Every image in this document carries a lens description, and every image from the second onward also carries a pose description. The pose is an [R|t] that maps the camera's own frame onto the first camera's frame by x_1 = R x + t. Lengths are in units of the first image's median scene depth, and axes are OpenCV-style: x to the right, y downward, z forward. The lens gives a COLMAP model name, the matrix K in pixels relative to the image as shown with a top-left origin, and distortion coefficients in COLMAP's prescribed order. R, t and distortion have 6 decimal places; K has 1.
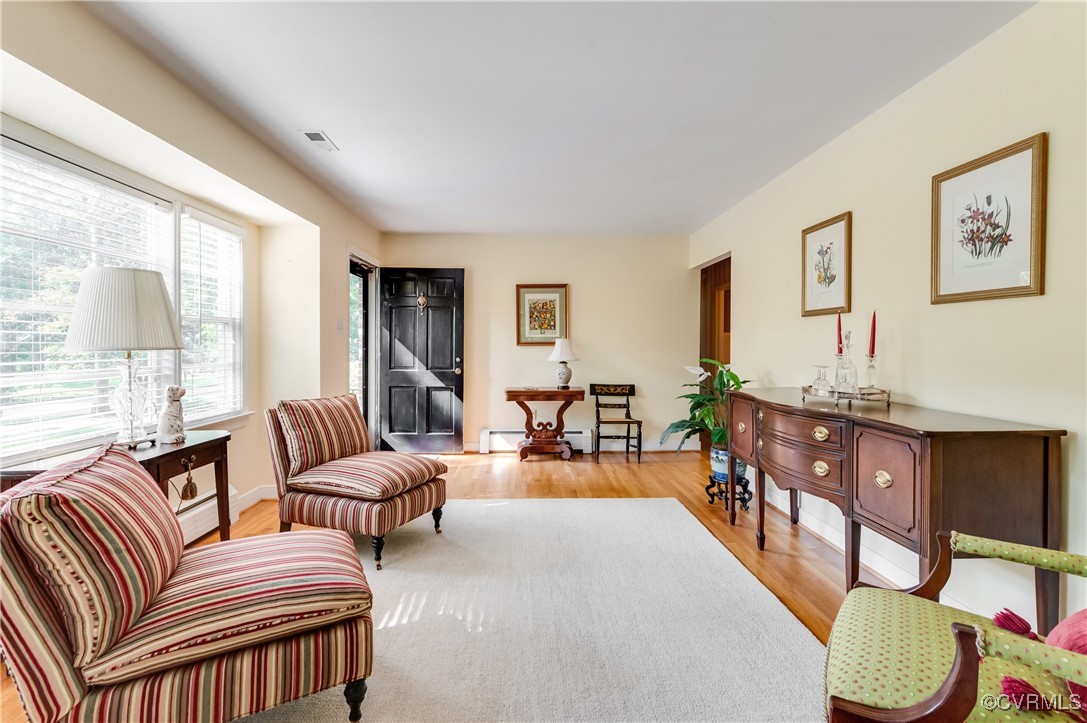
lens RADIAL K [[488.5, 0, 536.9], [0, 488.5, 353.2], [0, 0, 1]] dist [0.000390, -0.000292]
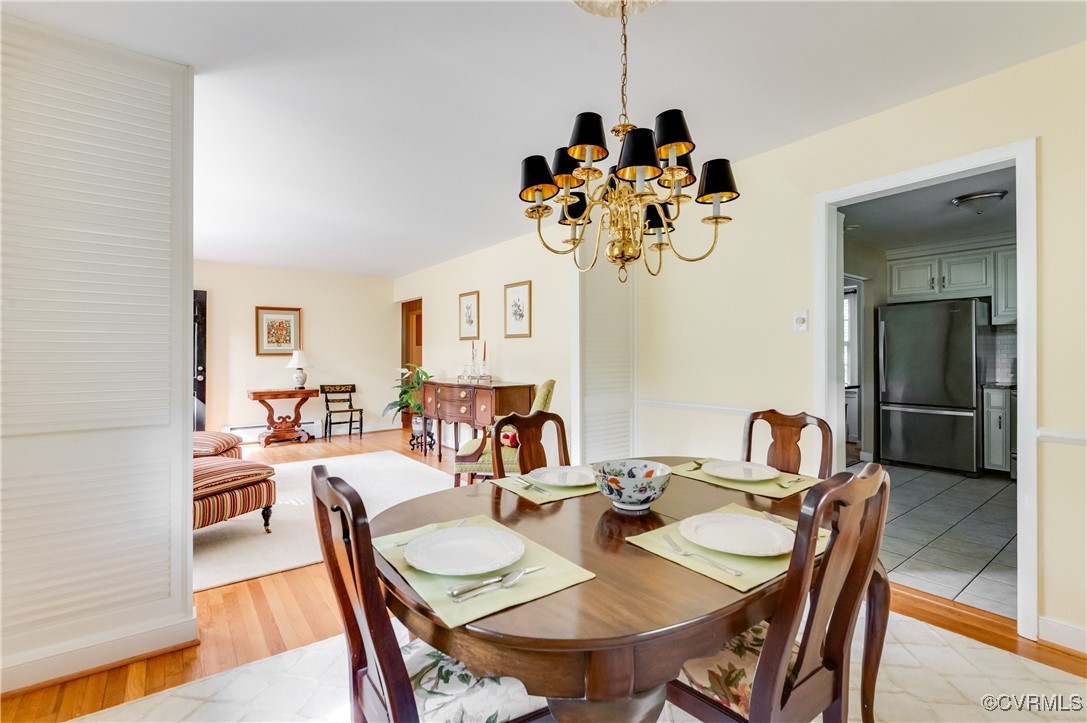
lens RADIAL K [[488.5, 0, 536.9], [0, 488.5, 353.2], [0, 0, 1]] dist [0.000390, -0.000292]
pose [[0.815353, -0.000780, 0.578964, -0.267354], [0.012143, 0.999802, -0.015754, 0.007711], [-0.578837, 0.019876, 0.815201, -0.621732]]
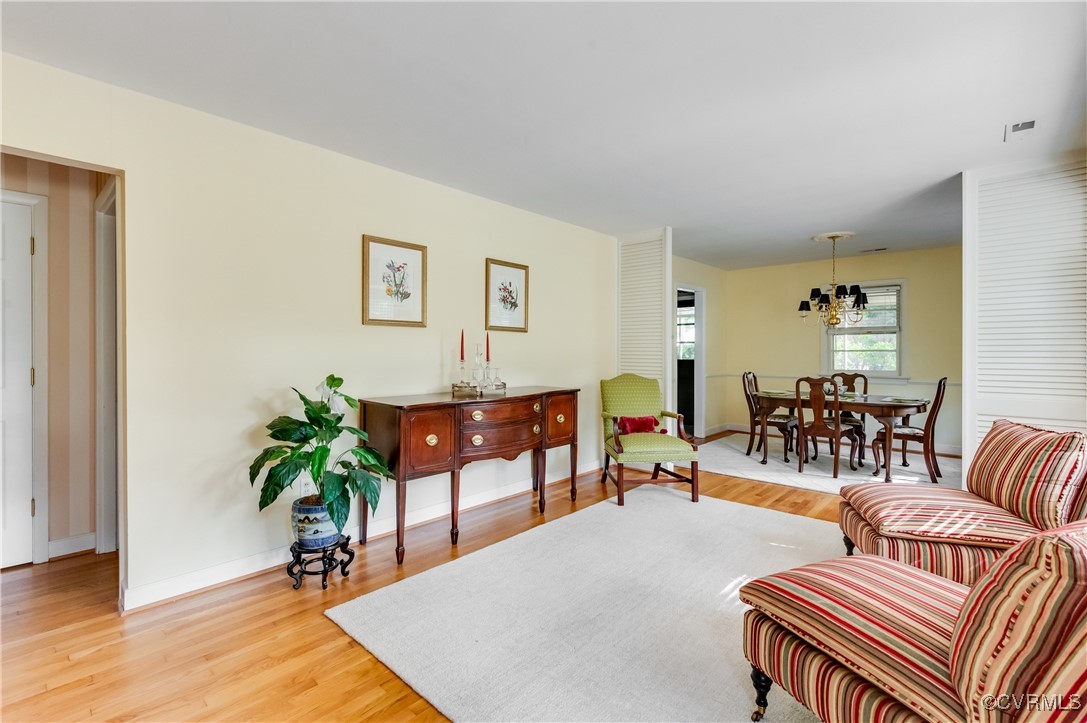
lens RADIAL K [[488.5, 0, 536.9], [0, 488.5, 353.2], [0, 0, 1]] dist [0.000390, -0.000292]
pose [[-0.711227, -0.002152, 0.702959, -0.333446], [0.010415, 0.999853, 0.013599, -0.023269], [-0.702885, 0.016993, -0.711101, 1.273794]]
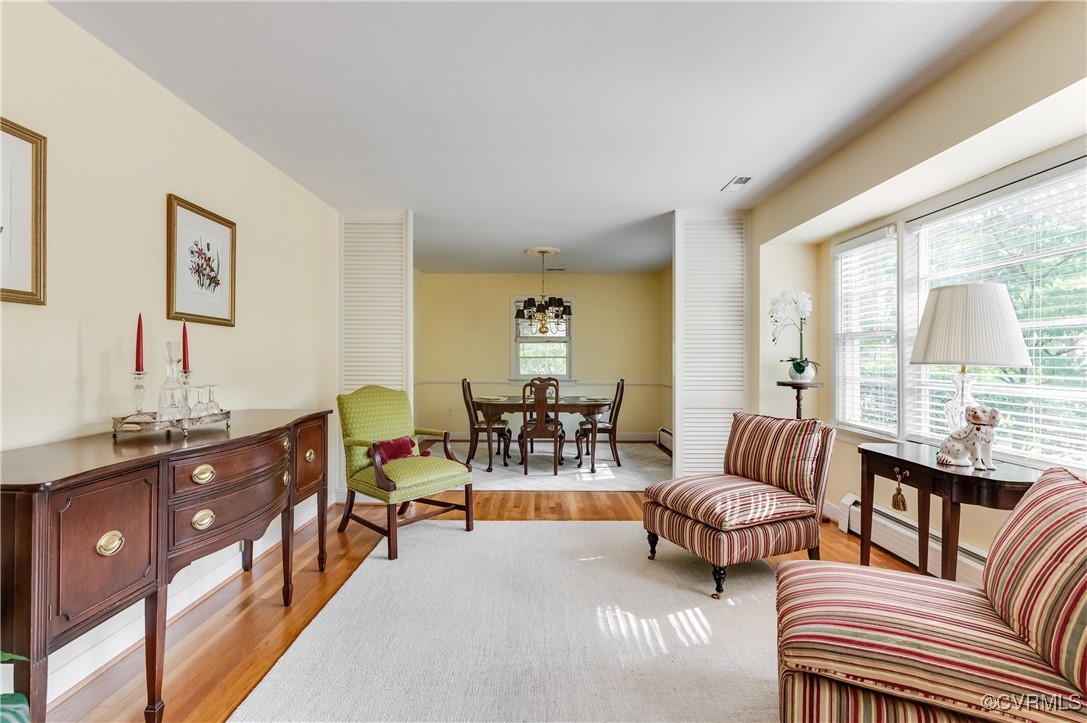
lens RADIAL K [[487.6, 0, 538.4], [0, 487.6, 359.9], [0, 0, 1]] dist [0.003357, -0.000933]
pose [[-0.999259, -0.000473, 0.038478, 0.003153], [0.000176, 0.999858, 0.016849, -0.019277], [-0.038480, 0.016844, -0.999117, 1.189986]]
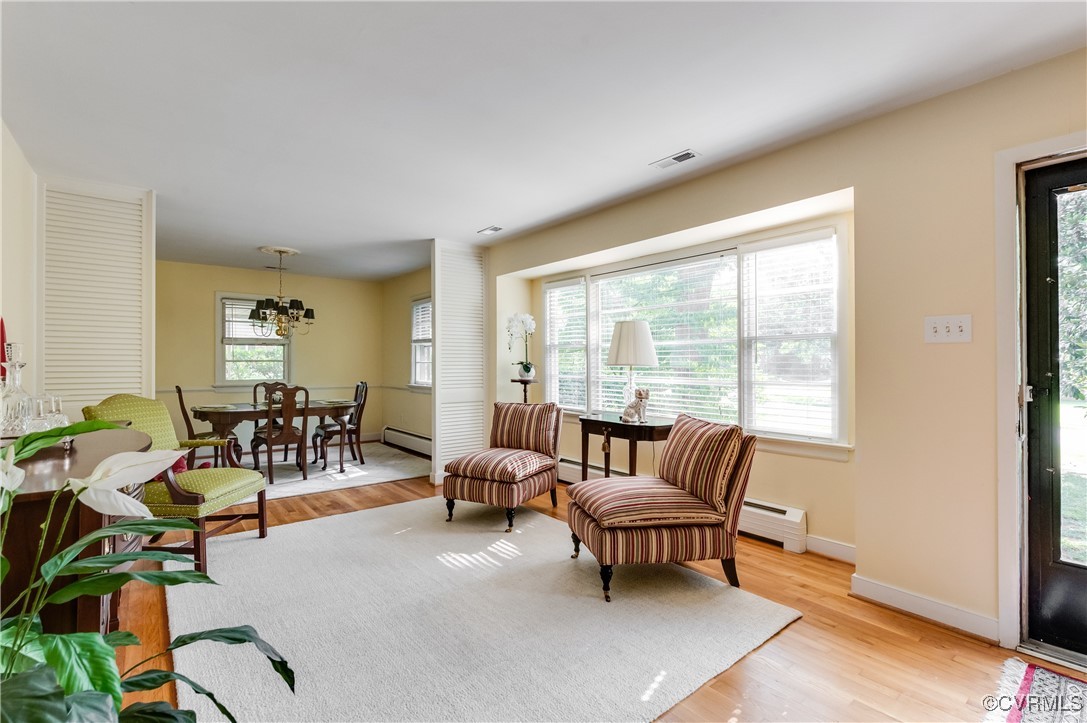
lens RADIAL K [[493.9, 0, 534.6], [0, 493.9, 360.4], [0, 0, 1]] dist [0.000991, -0.000083]
pose [[-0.809875, -0.001703, -0.586600, 0.298254], [-0.007713, 0.999940, 0.007746, -0.021184], [0.586552, 0.010798, -0.809840, 1.315096]]
